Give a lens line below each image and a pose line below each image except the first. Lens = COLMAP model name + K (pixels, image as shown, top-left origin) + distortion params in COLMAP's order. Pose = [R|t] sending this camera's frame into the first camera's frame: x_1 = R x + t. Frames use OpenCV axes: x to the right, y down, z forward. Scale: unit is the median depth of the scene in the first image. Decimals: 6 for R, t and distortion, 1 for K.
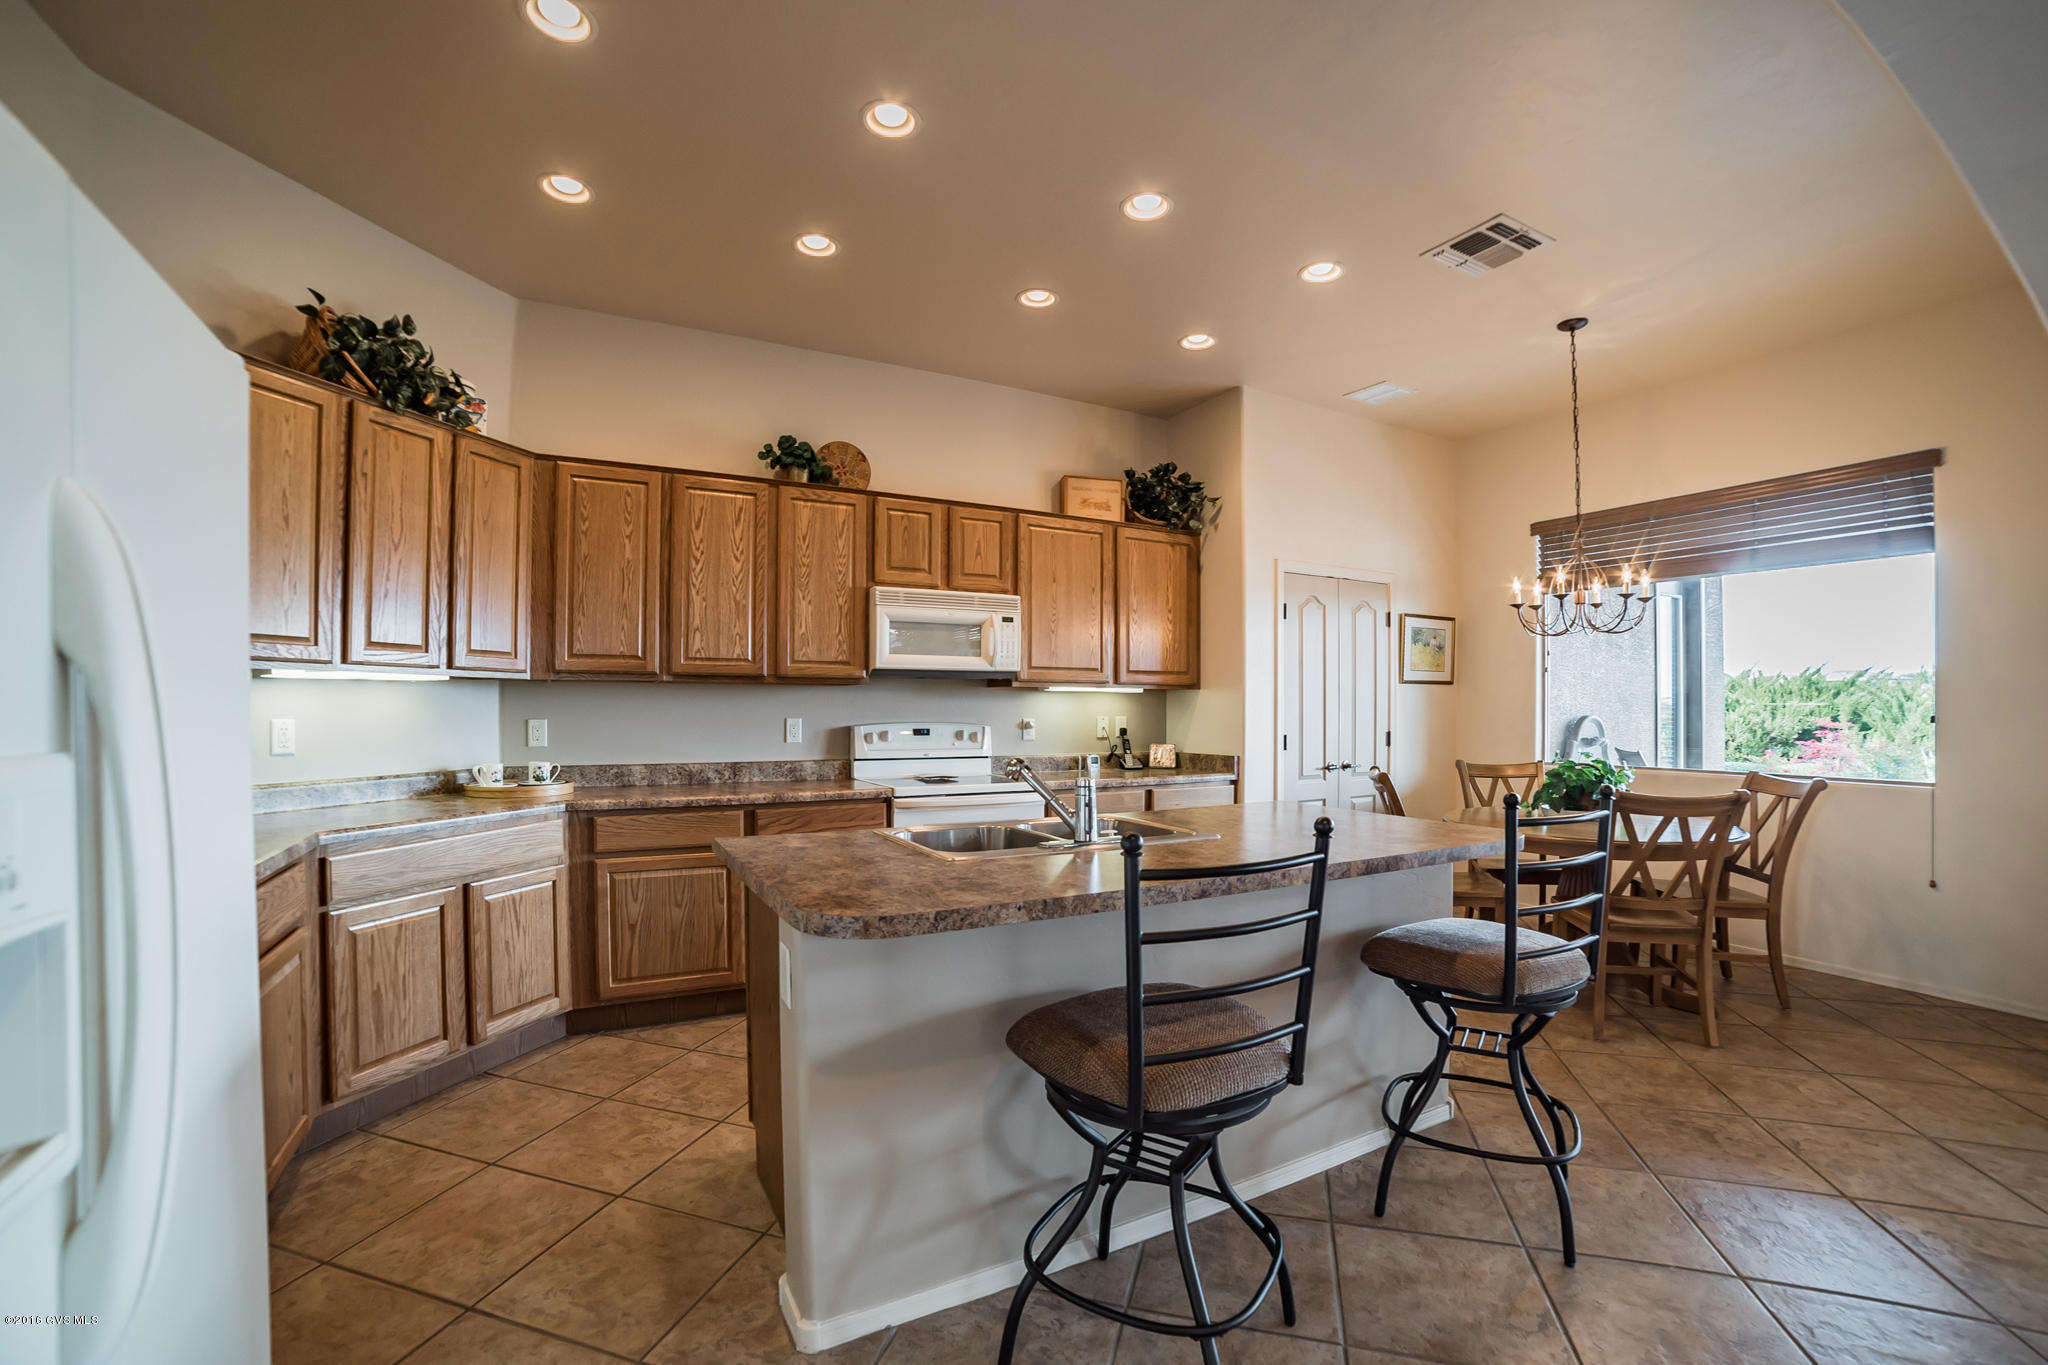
lens RADIAL K [[865.4, 0, 1011.1], [0, 865.4, 691.4], [0, 0, 1]] dist [-0.114982, 0.054616]
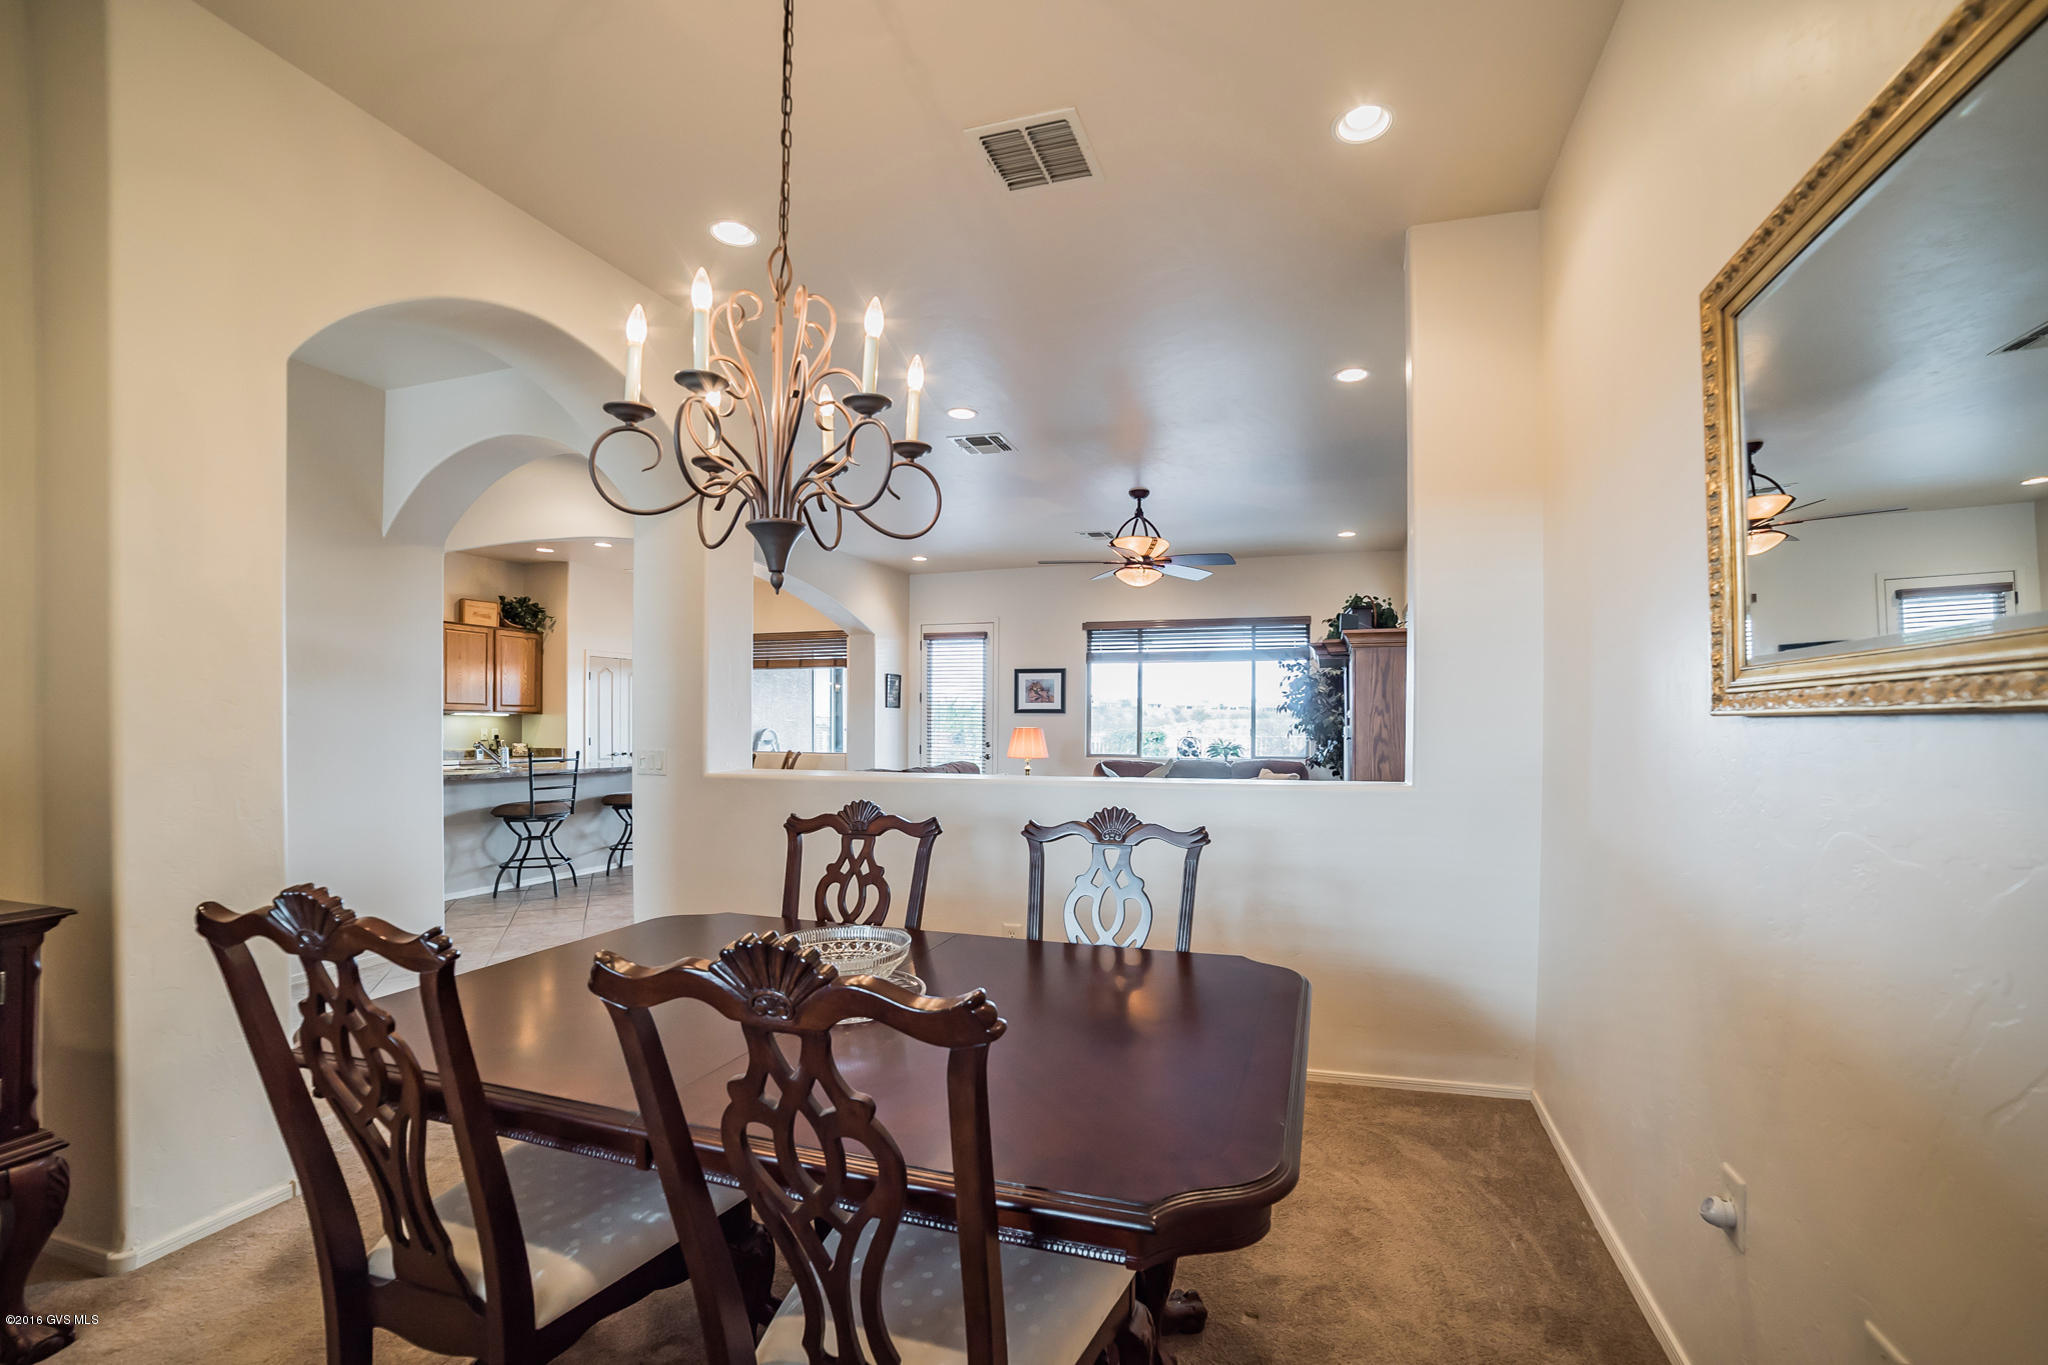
lens RADIAL K [[826.9, 0, 1024.9], [0, 826.9, 727.6], [0, 0, 1]] dist [-0.056624, 0.000017]
pose [[0.723794, -0.004224, 0.690003, -0.310098], [-0.011051, 0.999782, 0.017711, -0.021427], [-0.689927, -0.020444, 0.723590, -1.314386]]
